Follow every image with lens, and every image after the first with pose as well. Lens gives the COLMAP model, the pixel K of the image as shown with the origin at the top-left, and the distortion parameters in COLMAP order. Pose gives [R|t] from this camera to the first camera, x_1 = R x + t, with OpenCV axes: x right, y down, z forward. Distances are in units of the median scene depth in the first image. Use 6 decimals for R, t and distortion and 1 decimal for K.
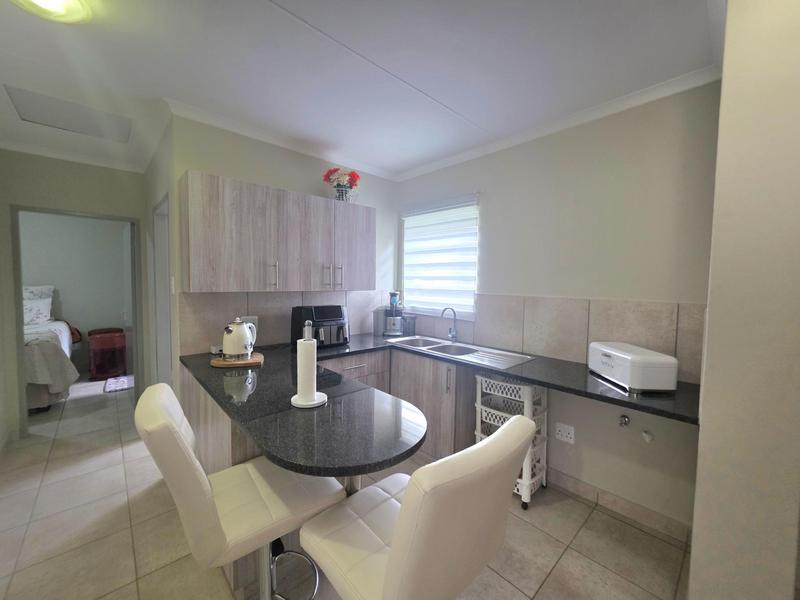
lens RADIAL K [[322.5, 0, 400.0], [0, 322.5, 297.9], [0, 0, 1]] dist [0.002423, -0.000831]
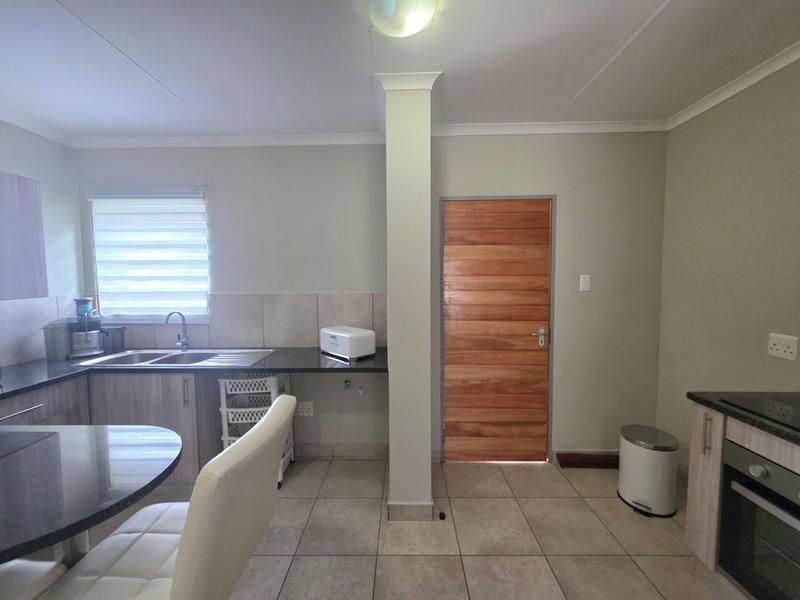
lens RADIAL K [[322.5, 0, 400.0], [0, 322.5, 297.9], [0, 0, 1]] dist [0.002423, -0.000831]
pose [[0.691996, -0.067421, 0.718746, -0.059096], [0.056697, 0.997630, 0.038993, -0.008032], [-0.719671, 0.013768, 0.694179, -0.055260]]
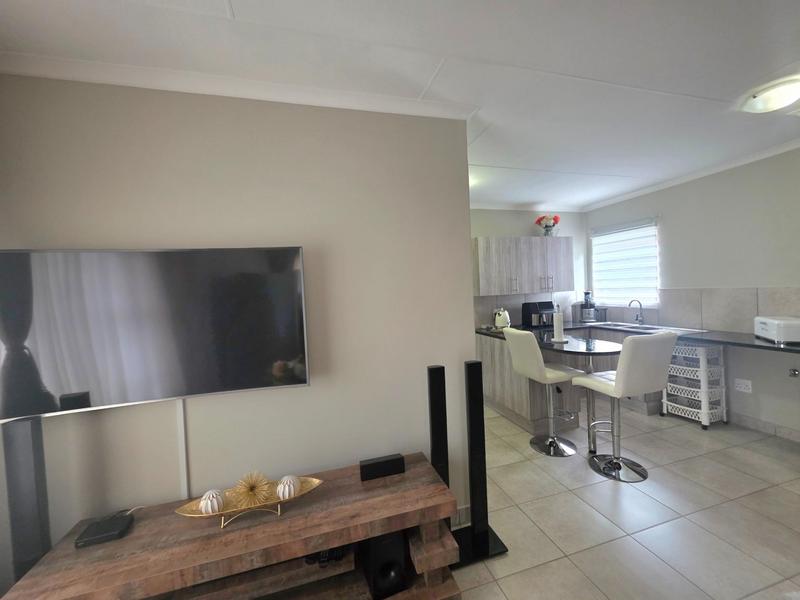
lens RADIAL K [[322.5, 0, 400.0], [0, 322.5, 297.9], [0, 0, 1]] dist [0.002423, -0.000831]
pose [[0.886878, -0.046046, -0.459703, -0.122479], [0.036001, 0.998883, -0.030597, 0.030295], [0.460598, 0.010586, 0.887546, -0.802444]]
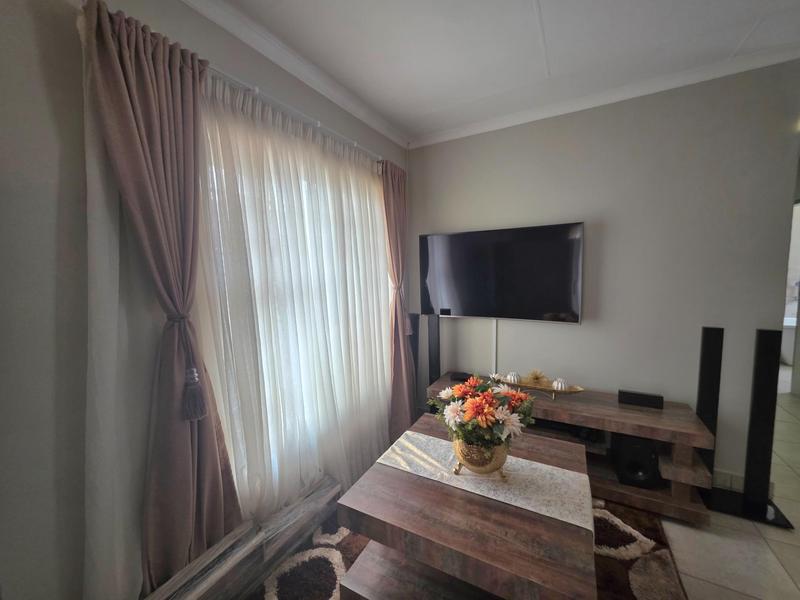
lens RADIAL K [[322.5, 0, 400.0], [0, 322.5, 297.9], [0, 0, 1]] dist [0.002423, -0.000831]
pose [[0.315015, 0.058907, -0.947257, 0.361614], [-0.028561, 0.998208, 0.052577, 0.129715], [0.948657, 0.010492, 0.316133, -1.392396]]
